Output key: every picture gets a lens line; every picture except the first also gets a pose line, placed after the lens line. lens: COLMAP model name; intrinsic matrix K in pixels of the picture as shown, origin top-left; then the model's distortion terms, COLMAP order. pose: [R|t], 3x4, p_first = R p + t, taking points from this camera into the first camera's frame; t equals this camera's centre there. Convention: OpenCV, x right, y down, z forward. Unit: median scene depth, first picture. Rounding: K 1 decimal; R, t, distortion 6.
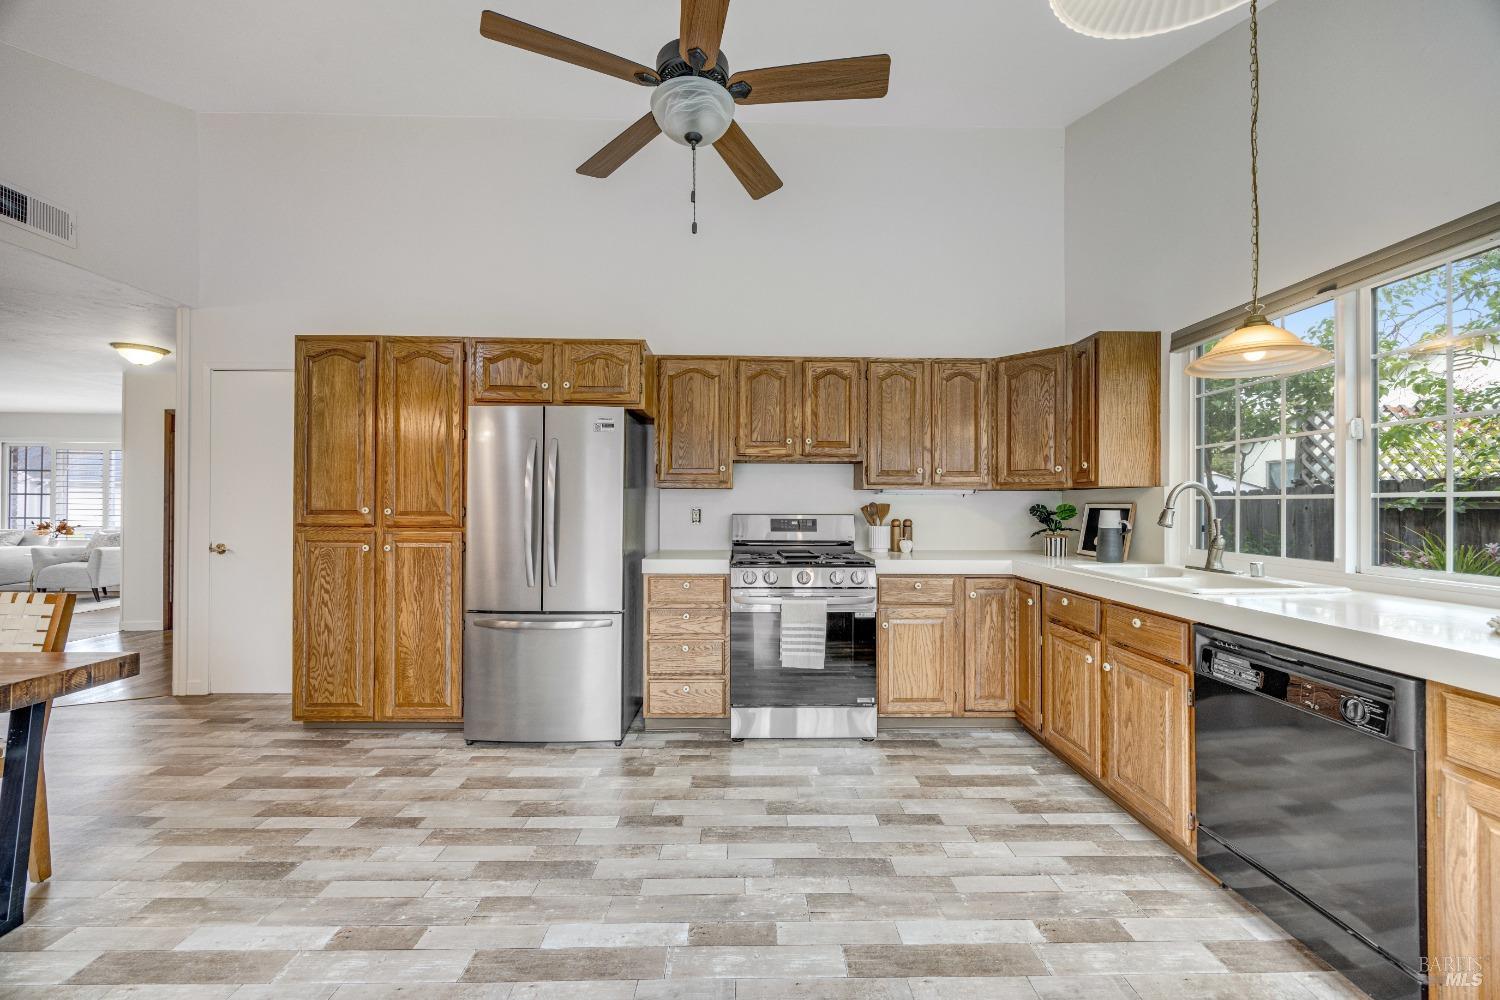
lens RADIAL K [[569.0, 0, 757.9], [0, 569.0, 500.9], [0, 0, 1]] dist [-0.003051, -0.000123]
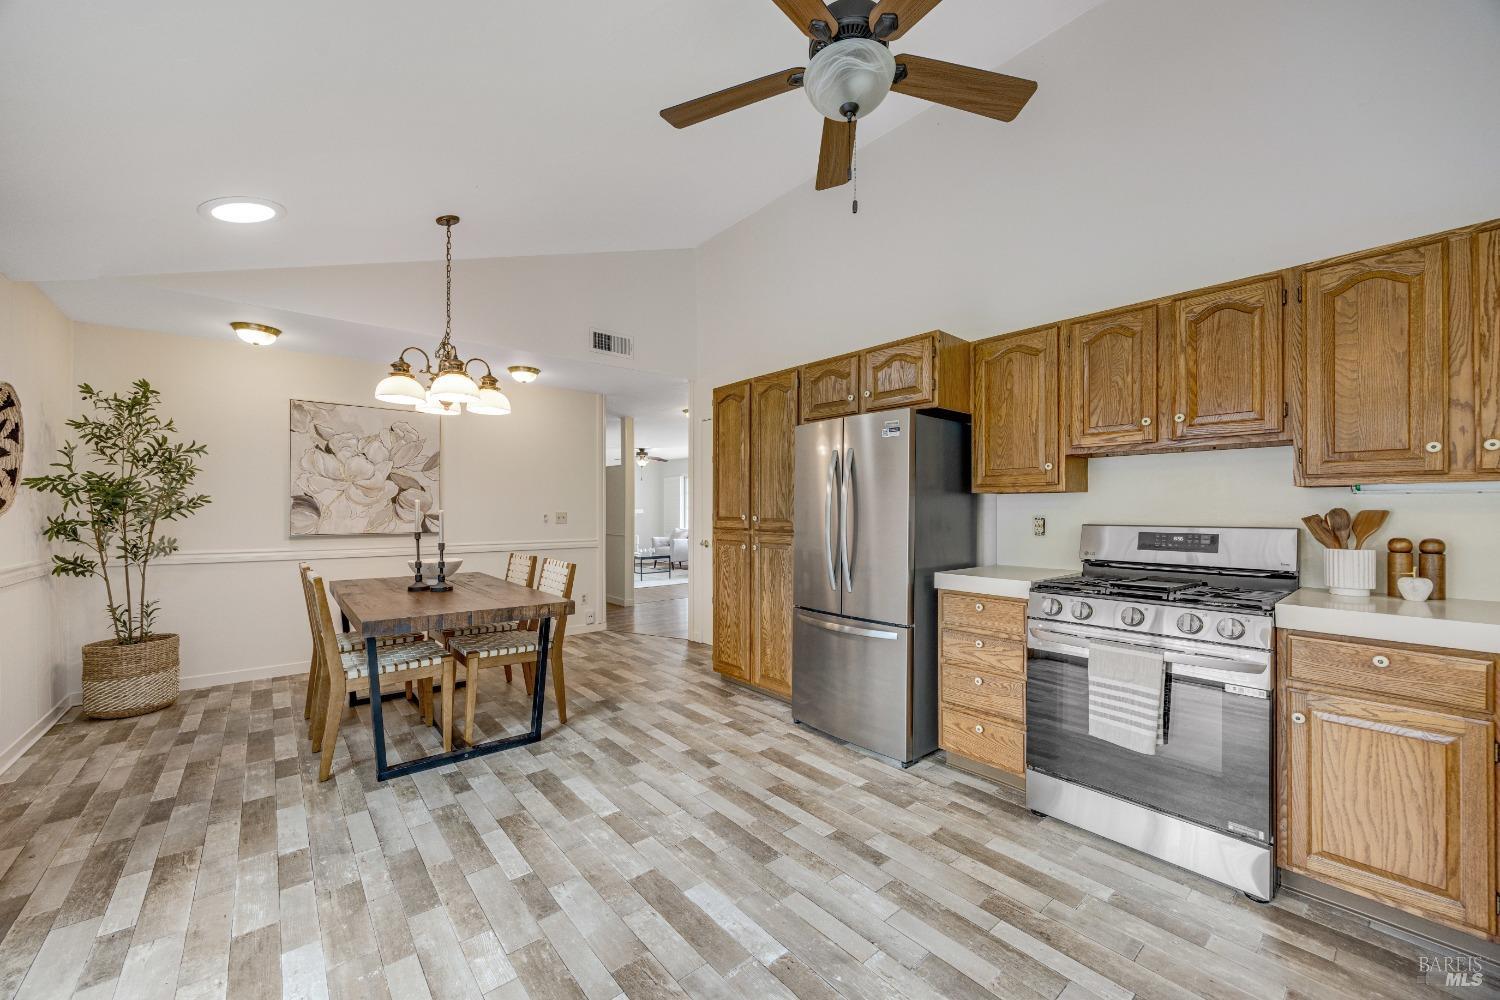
lens RADIAL K [[584.3, 0, 758.8], [0, 584.3, 510.1], [0, 0, 1]] dist [-0.000688, -0.000014]
pose [[0.632270, -0.004787, -0.774733, 0.343581], [0.004035, 0.999988, -0.002886, 0.004539], [0.774738, -0.001301, 0.632282, 0.194164]]
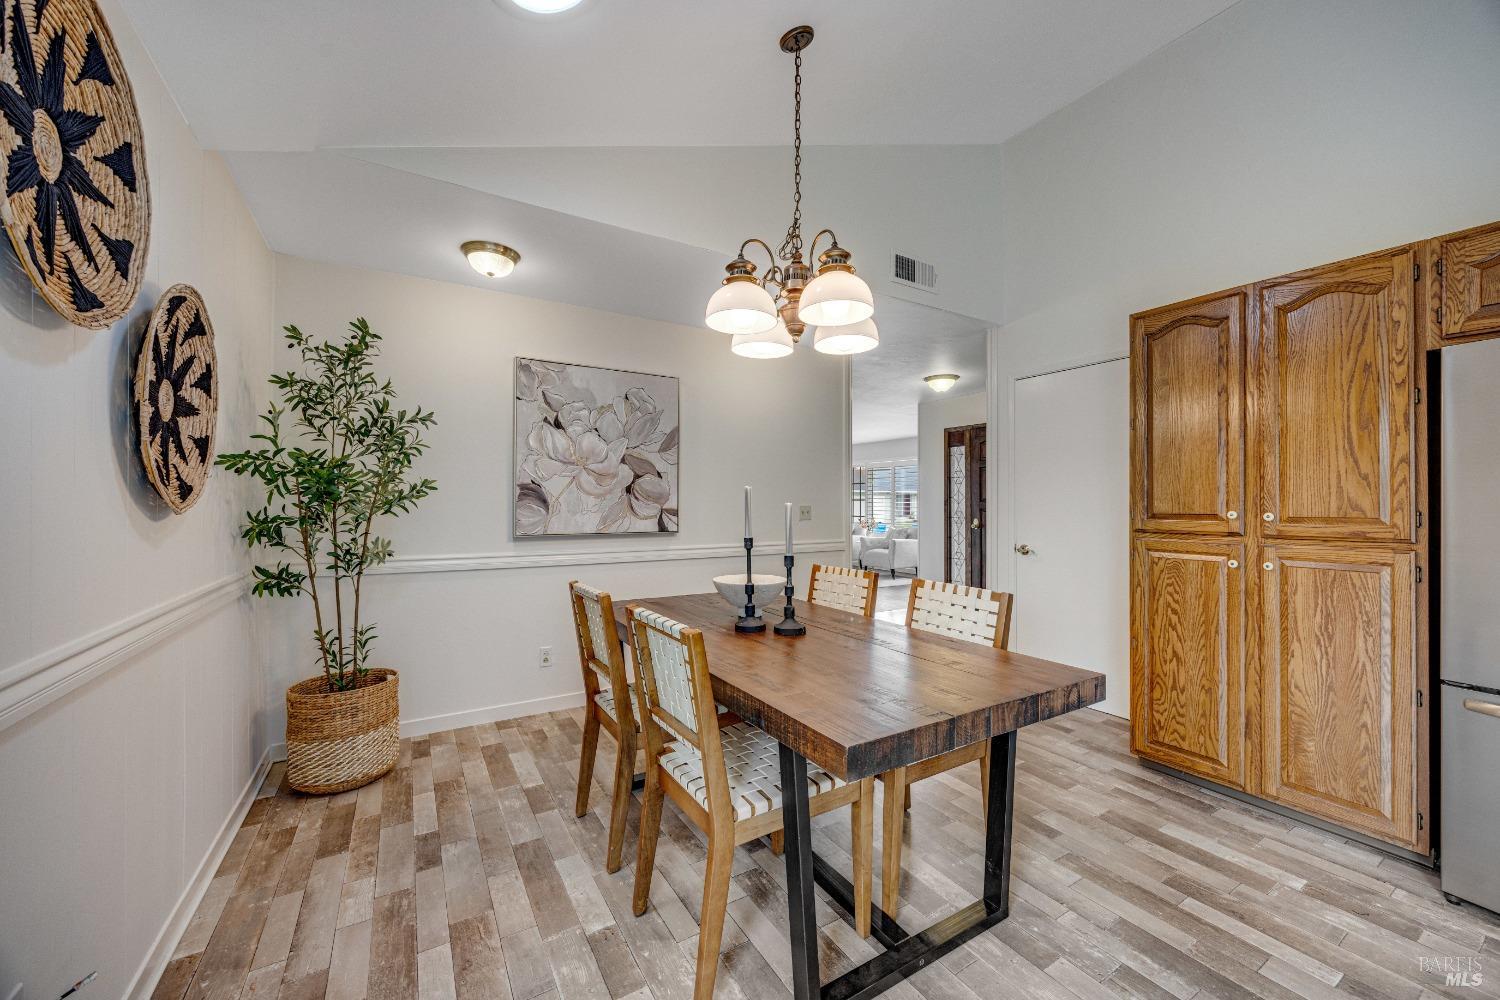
lens RADIAL K [[569.0, 0, 751.9], [0, 569.0, 502.4], [0, 0, 1]] dist [-0.003051, -0.000123]
pose [[0.510678, -0.005298, -0.859756, -0.357510], [0.002642, 0.999986, -0.004593, 0.001572], [0.859768, 0.000074, 0.510685, 0.044697]]
